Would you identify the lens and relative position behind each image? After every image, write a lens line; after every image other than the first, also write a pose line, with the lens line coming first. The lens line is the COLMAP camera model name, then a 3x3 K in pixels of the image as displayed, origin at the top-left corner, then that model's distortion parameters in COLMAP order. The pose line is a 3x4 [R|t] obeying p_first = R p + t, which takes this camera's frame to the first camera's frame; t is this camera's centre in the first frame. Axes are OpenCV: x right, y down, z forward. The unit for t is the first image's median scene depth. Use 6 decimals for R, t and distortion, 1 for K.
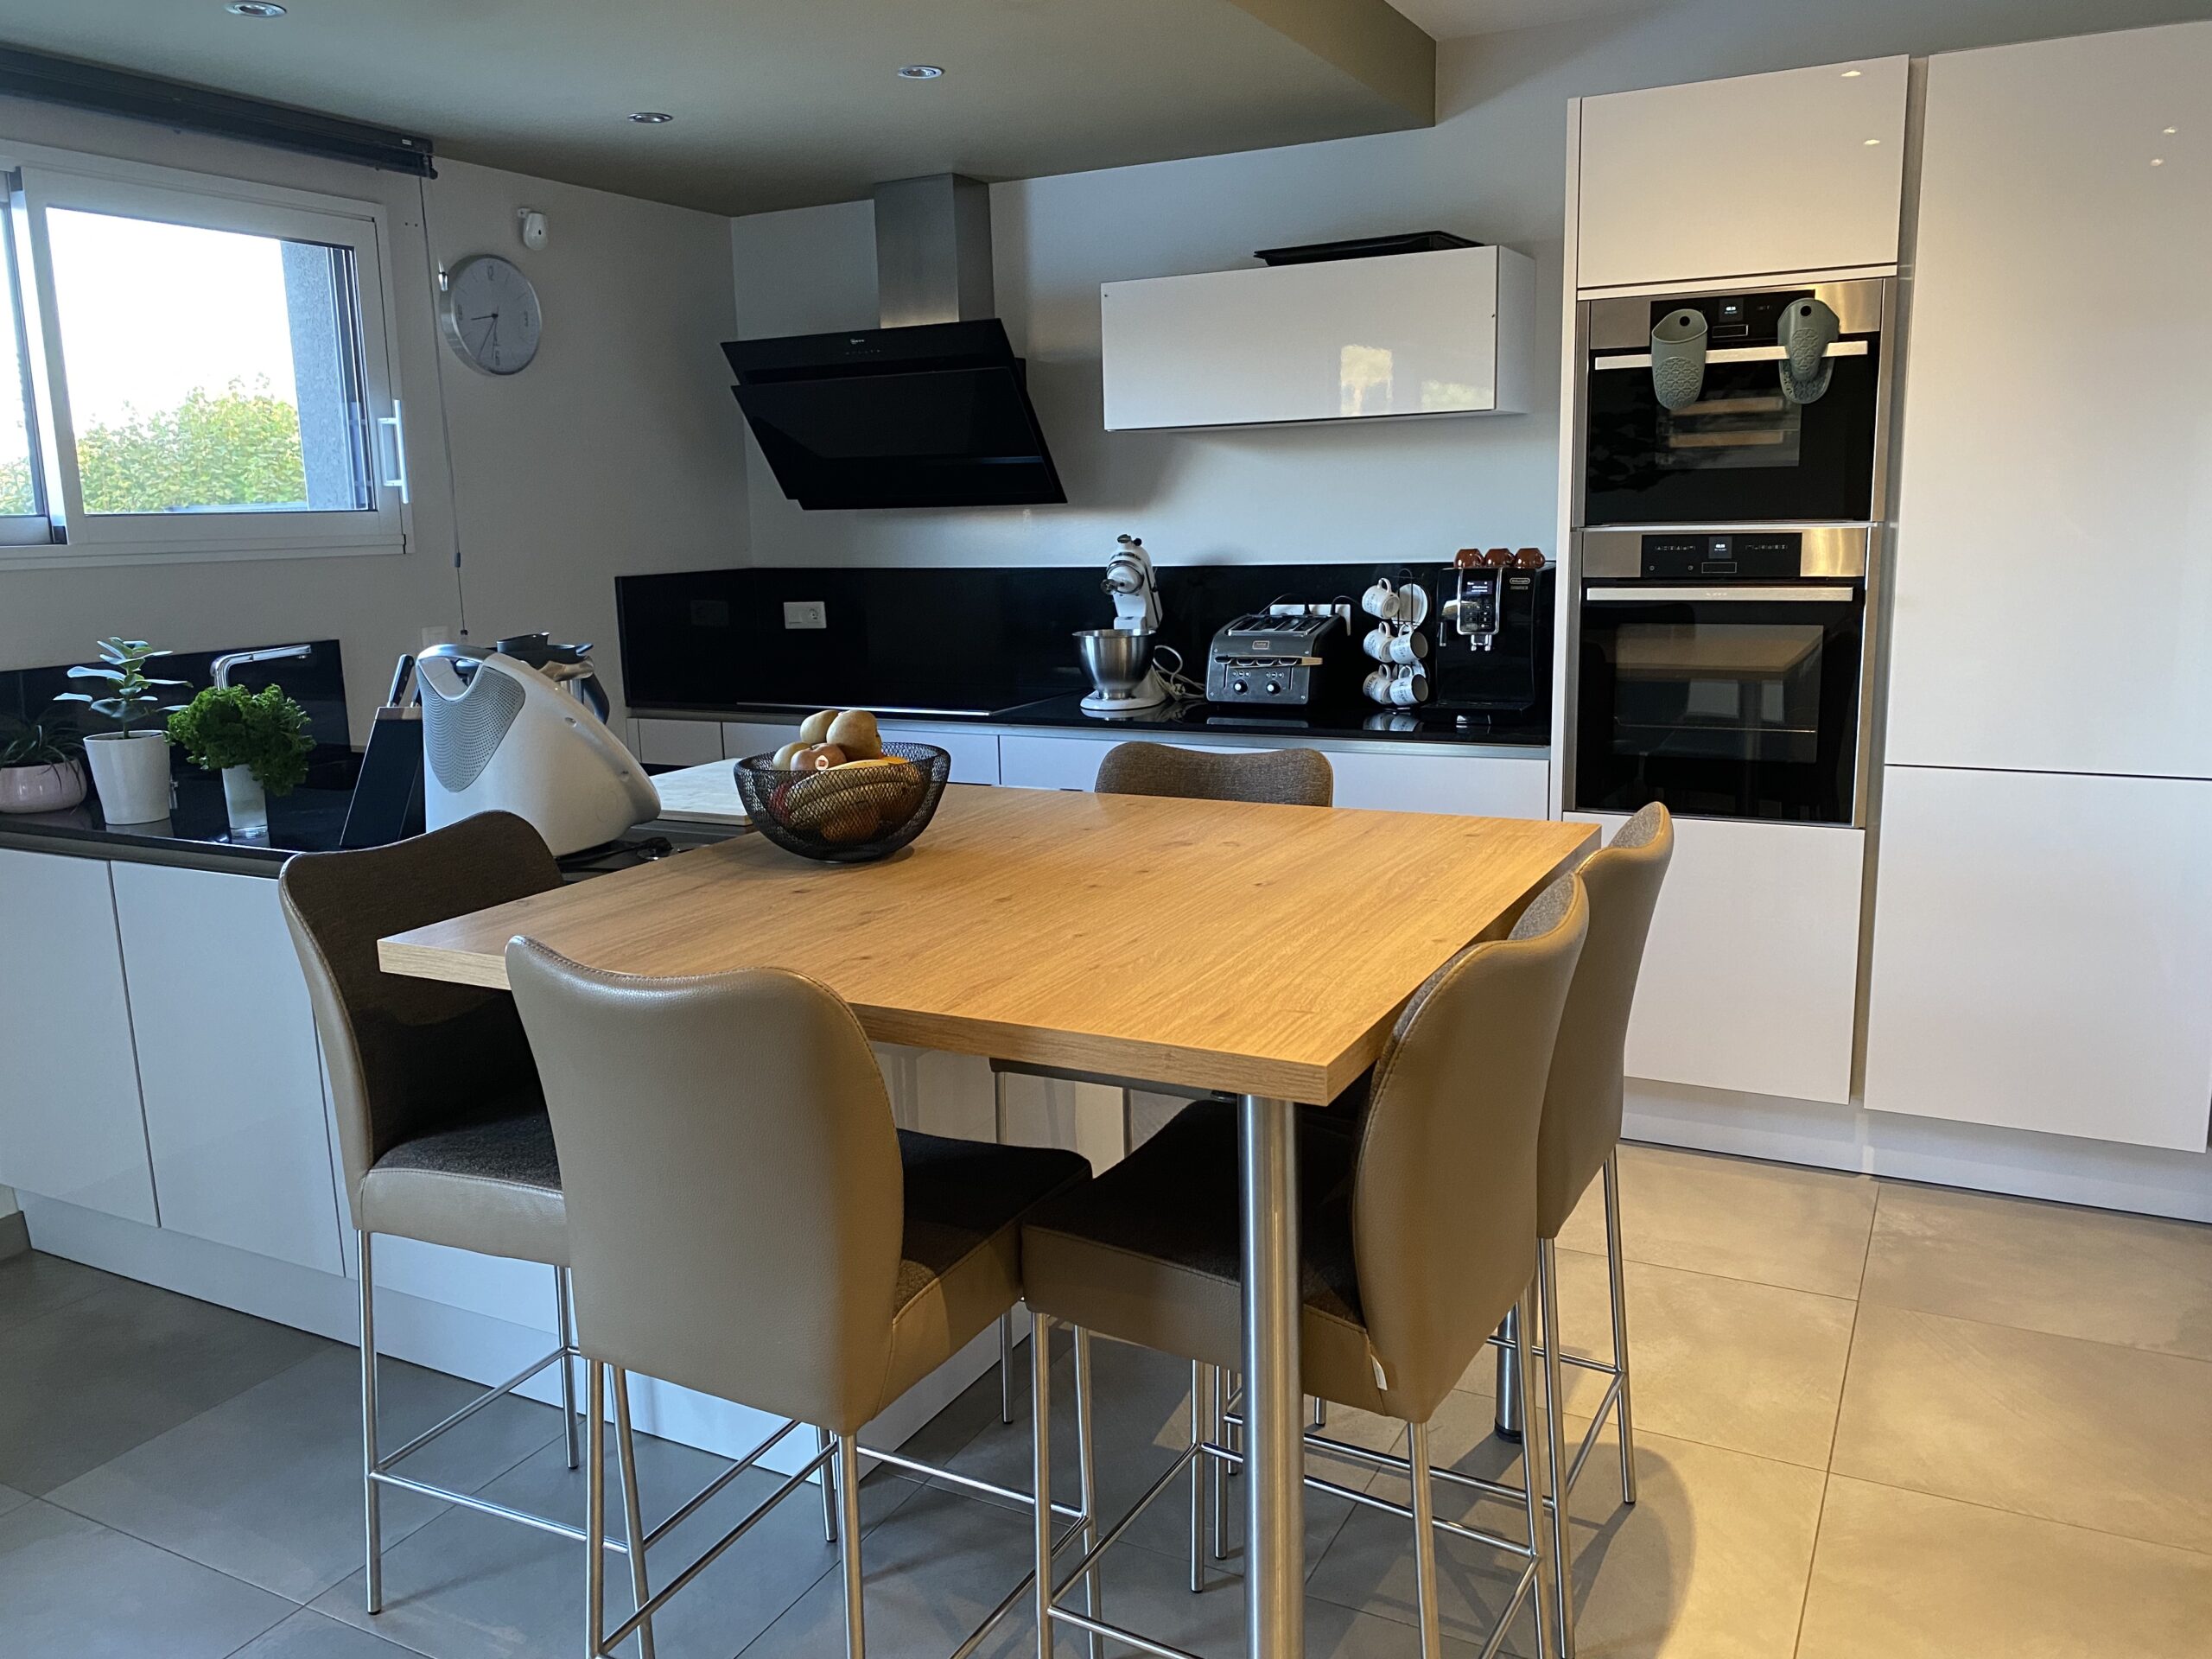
lens RADIAL K [[1682.0, 0, 1112.0], [0, 1682.0, 832.8], [0, 0, 1]] dist [0.003487, -0.003629]
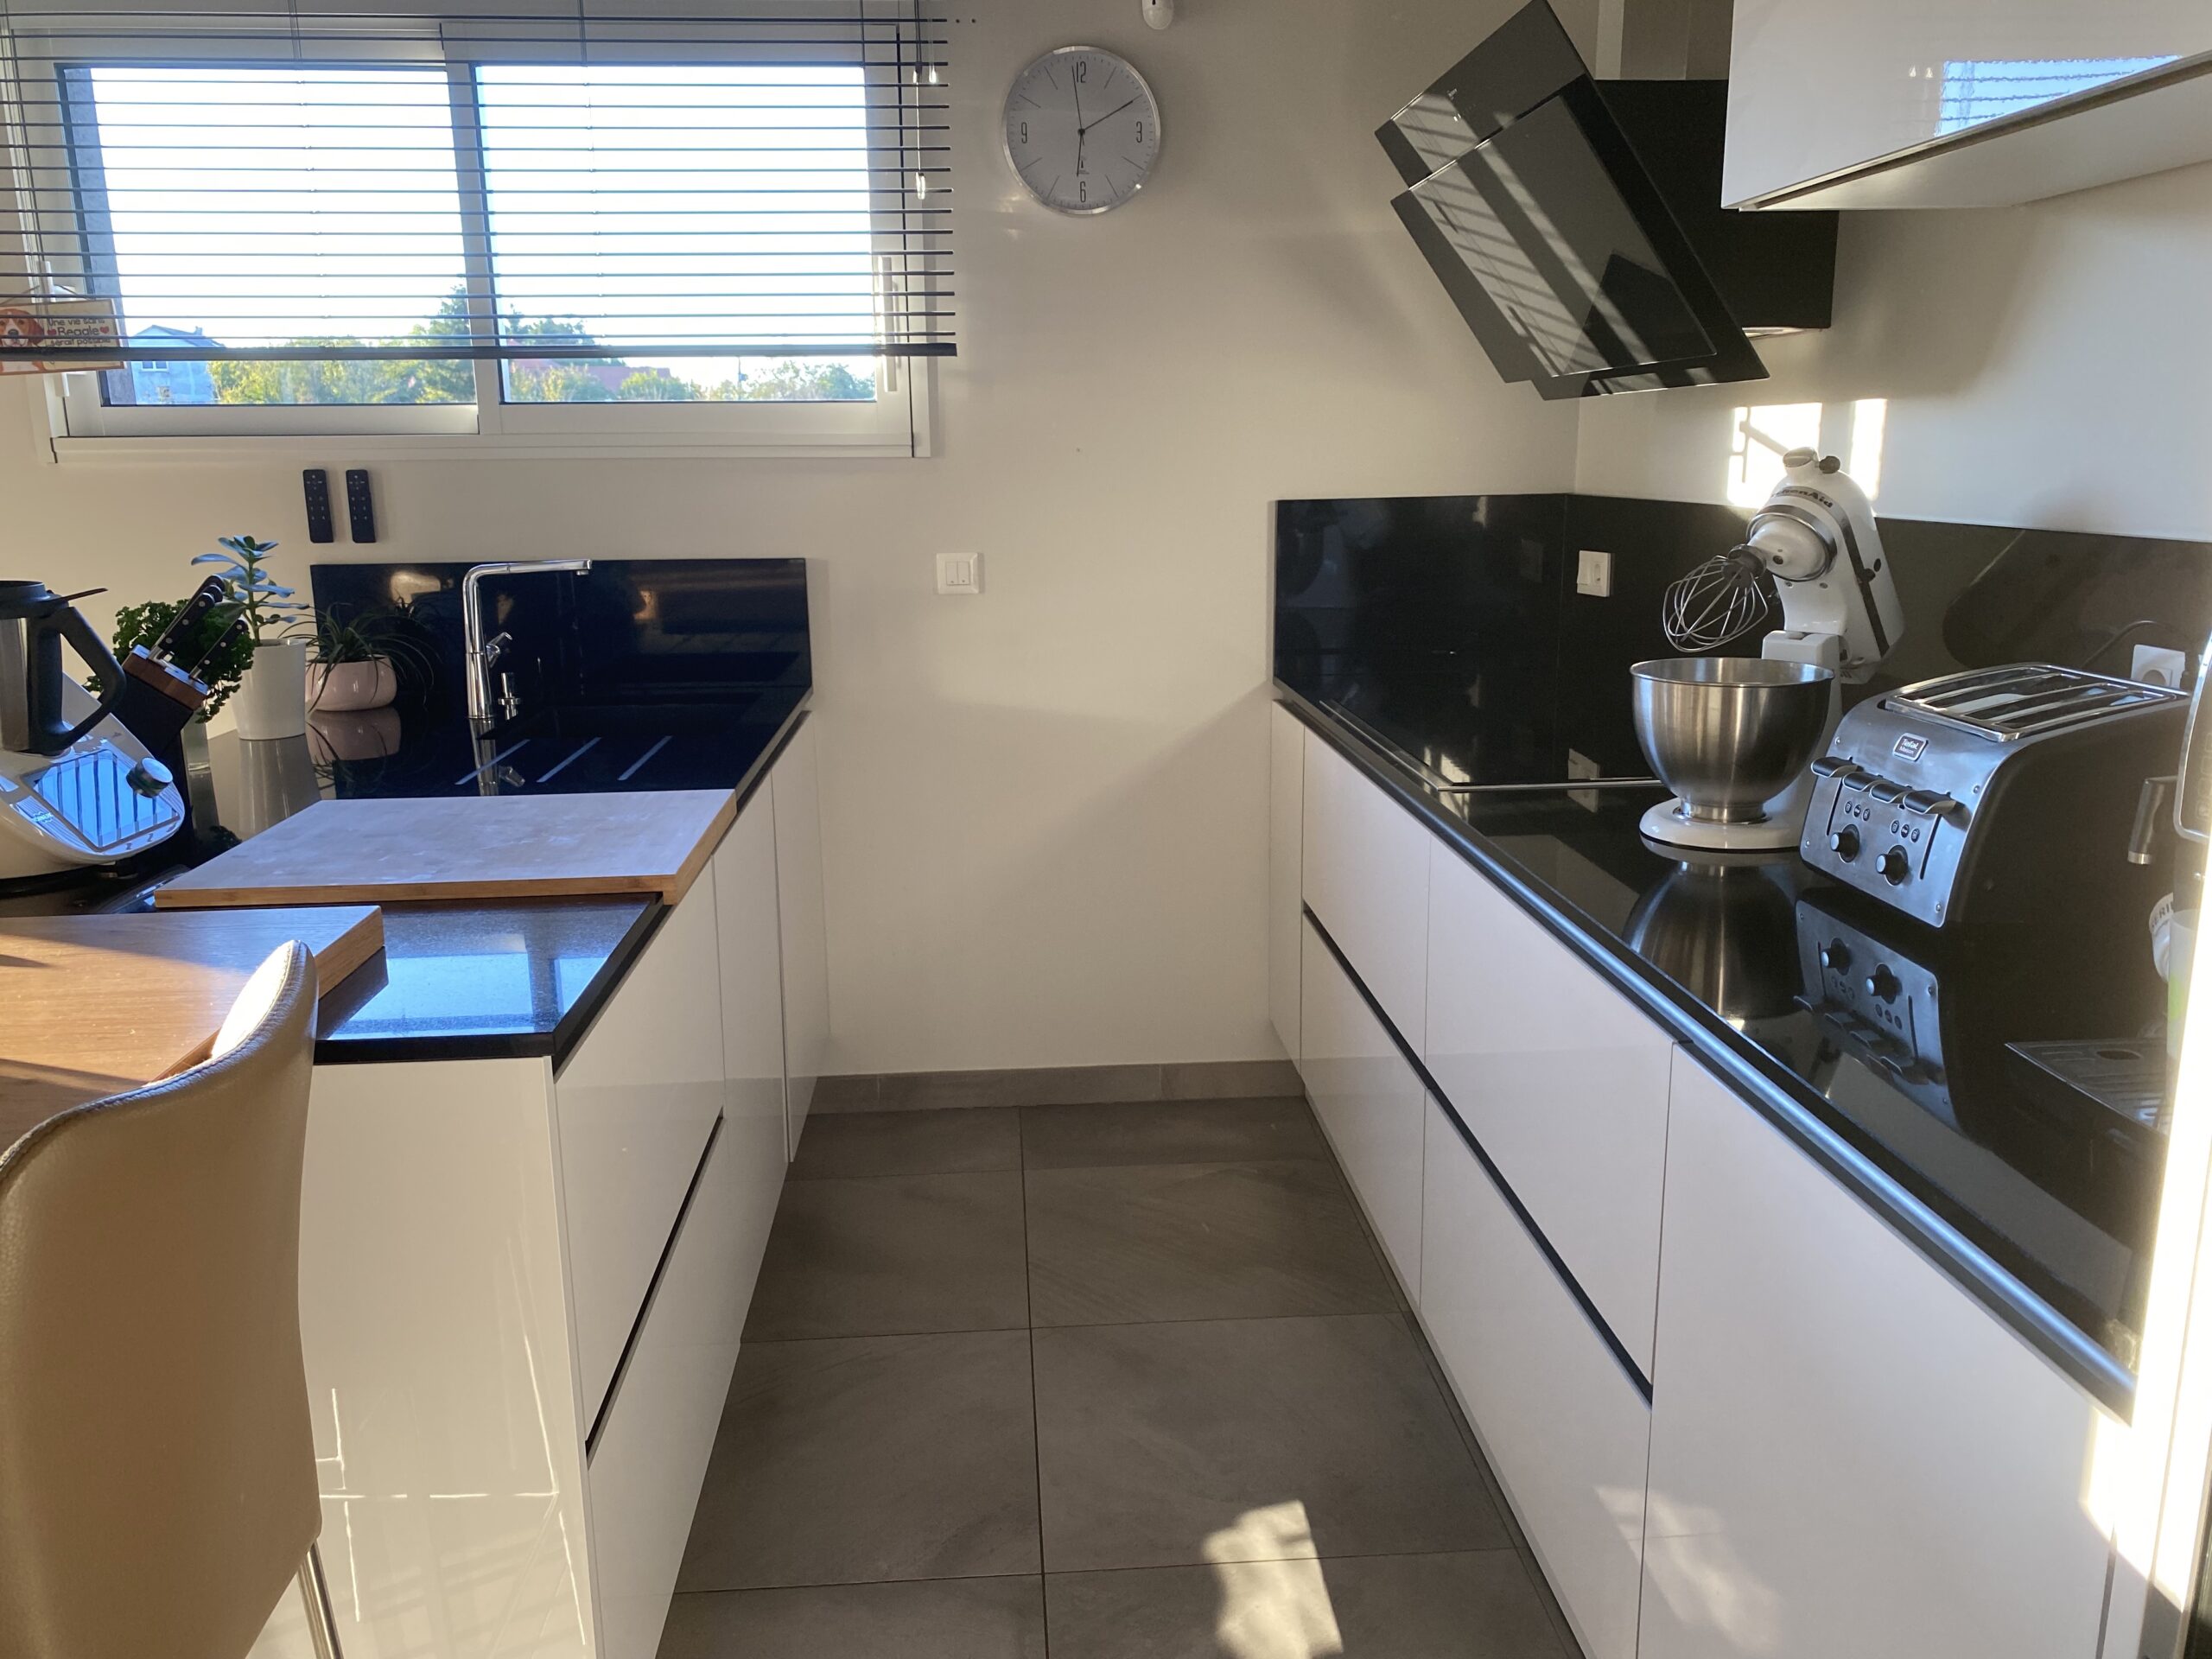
lens RADIAL K [[1682.0, 0, 1104.9], [0, 1682.0, 815.0], [0, 0, 1]] dist [0.003487, -0.003629]
pose [[0.520967, 0.198270, -0.830230, 0.327922], [-0.162434, 0.977903, 0.131609, -0.126082], [0.837979, 0.066294, 0.541661, 0.696927]]
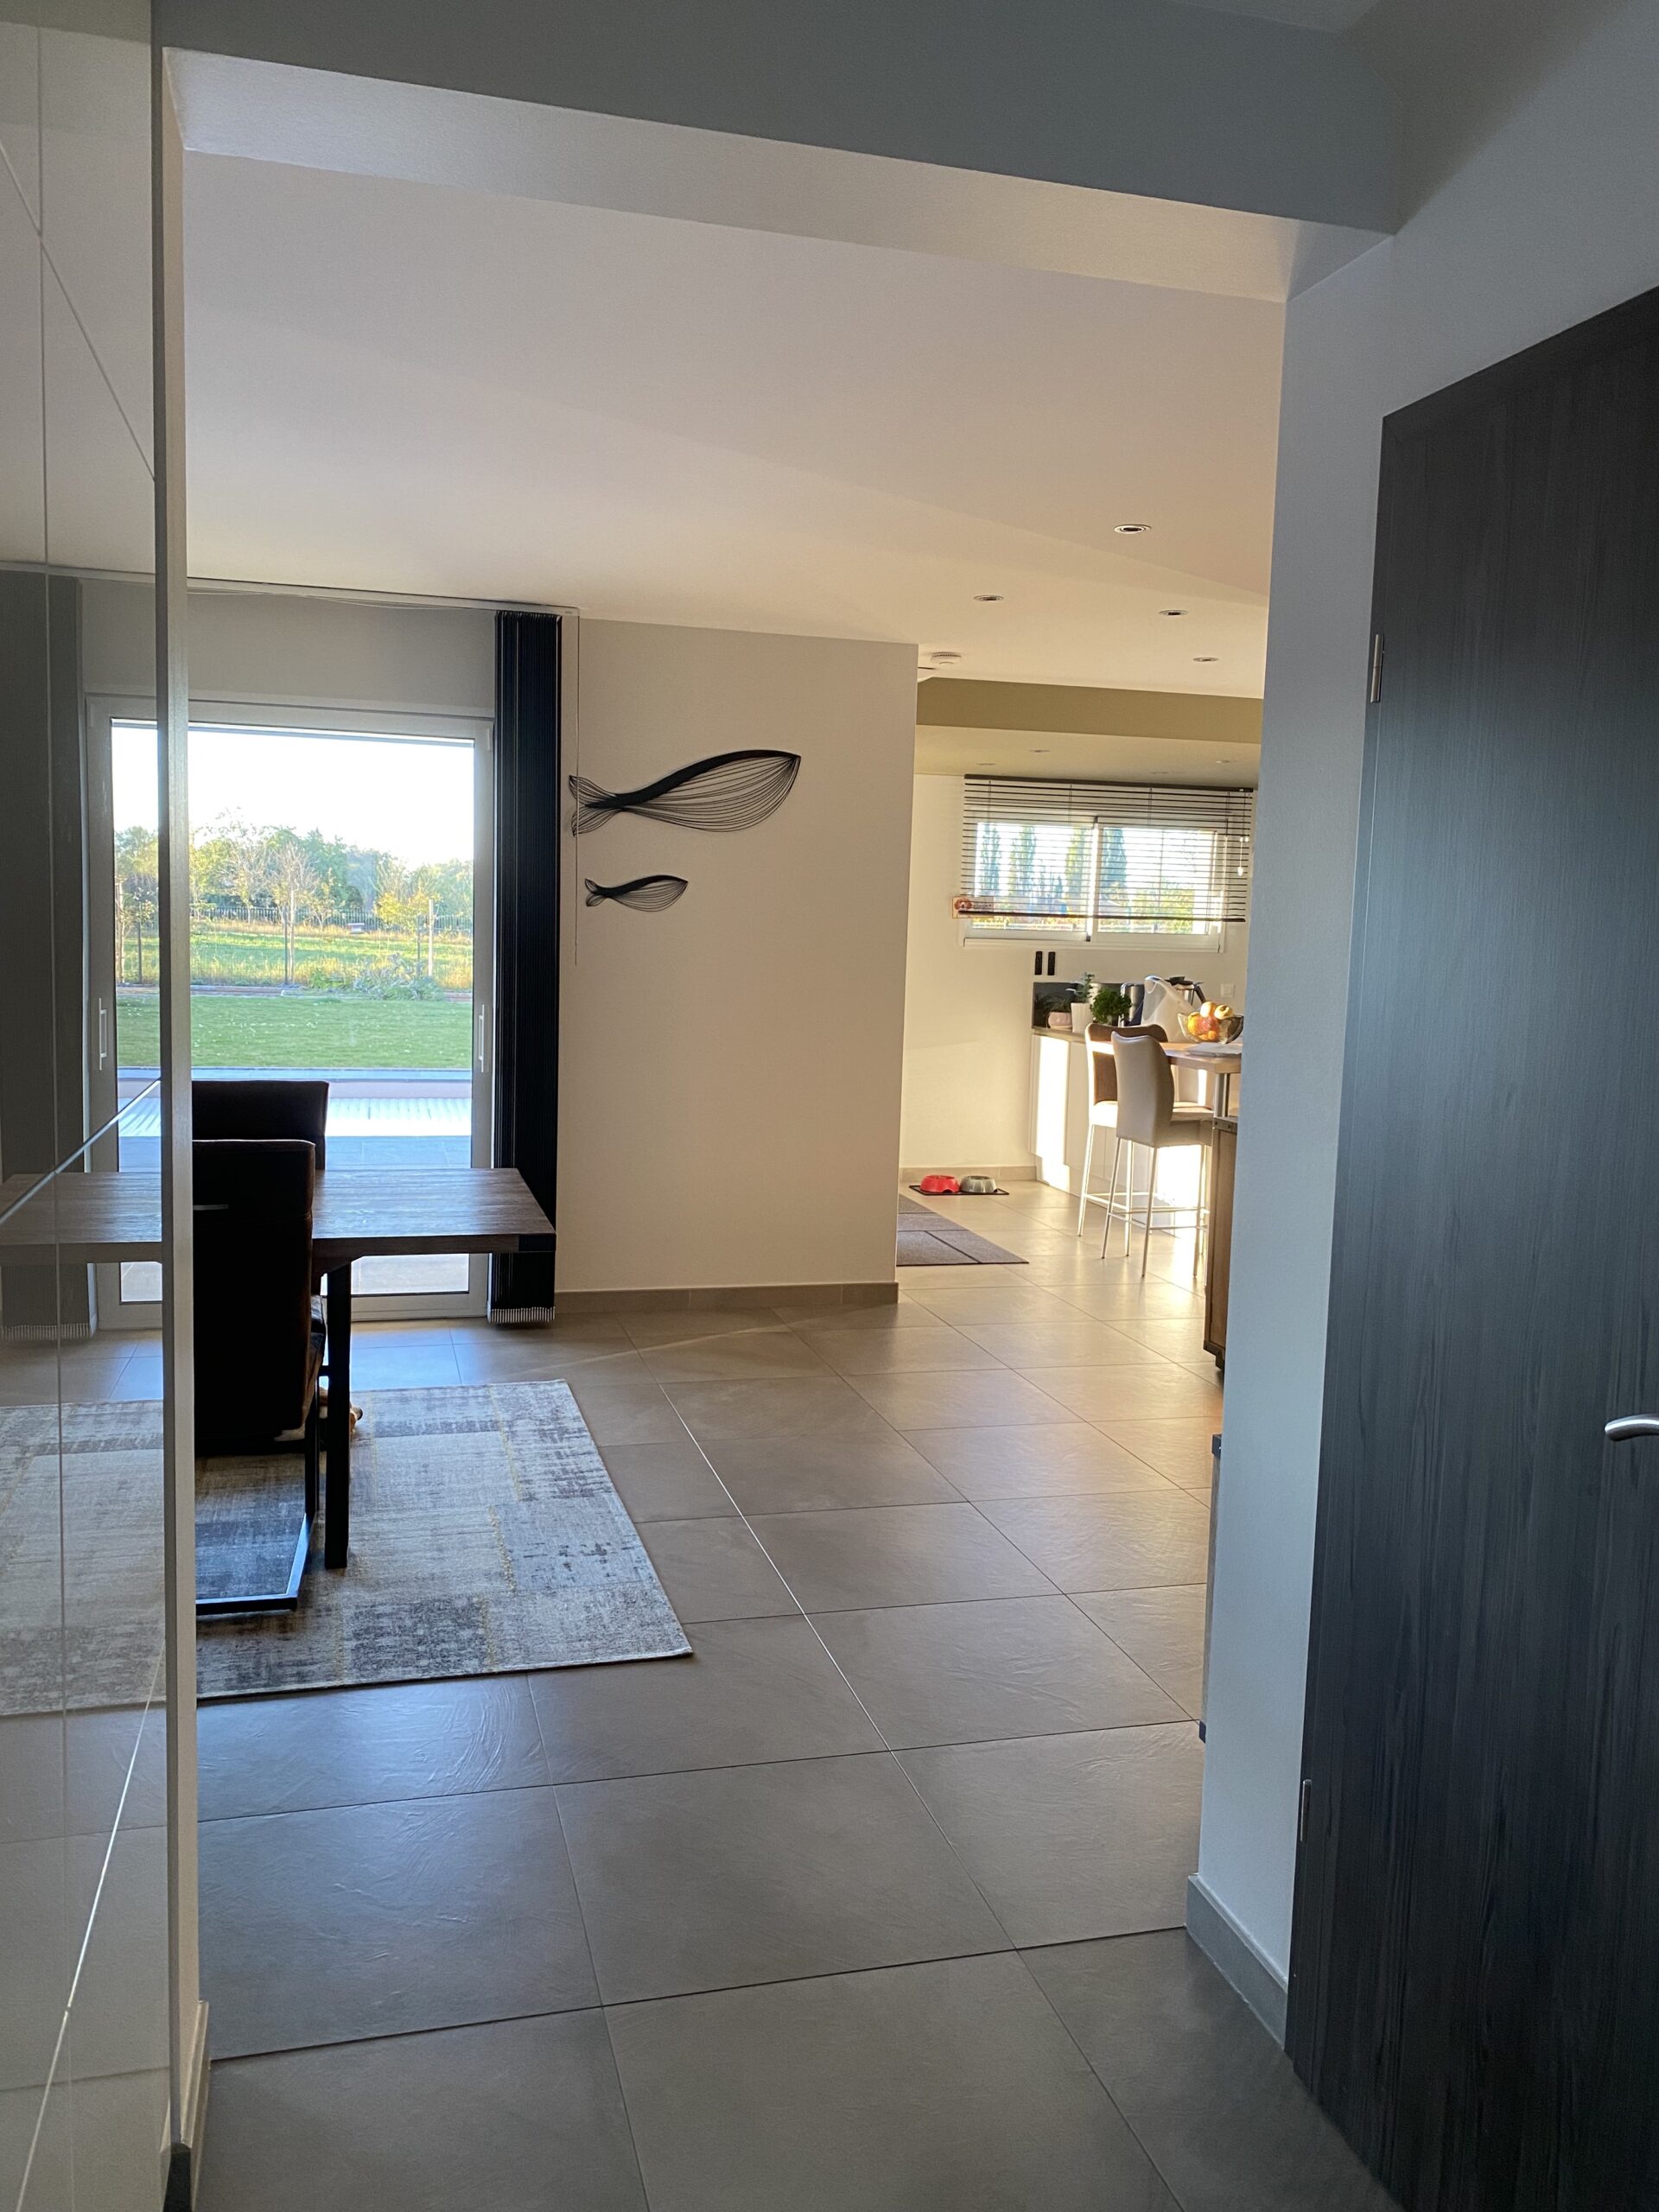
lens RADIAL K [[1682.0, 0, 829.0], [0, 1682.0, 1101.4], [0, 0, 1]] dist [0.003487, -0.003629]
pose [[0.685281, 0.115728, -0.719025, 1.016141], [-0.174022, 0.984714, -0.007364, 0.170027], [0.707182, 0.130172, 0.694945, -1.108992]]
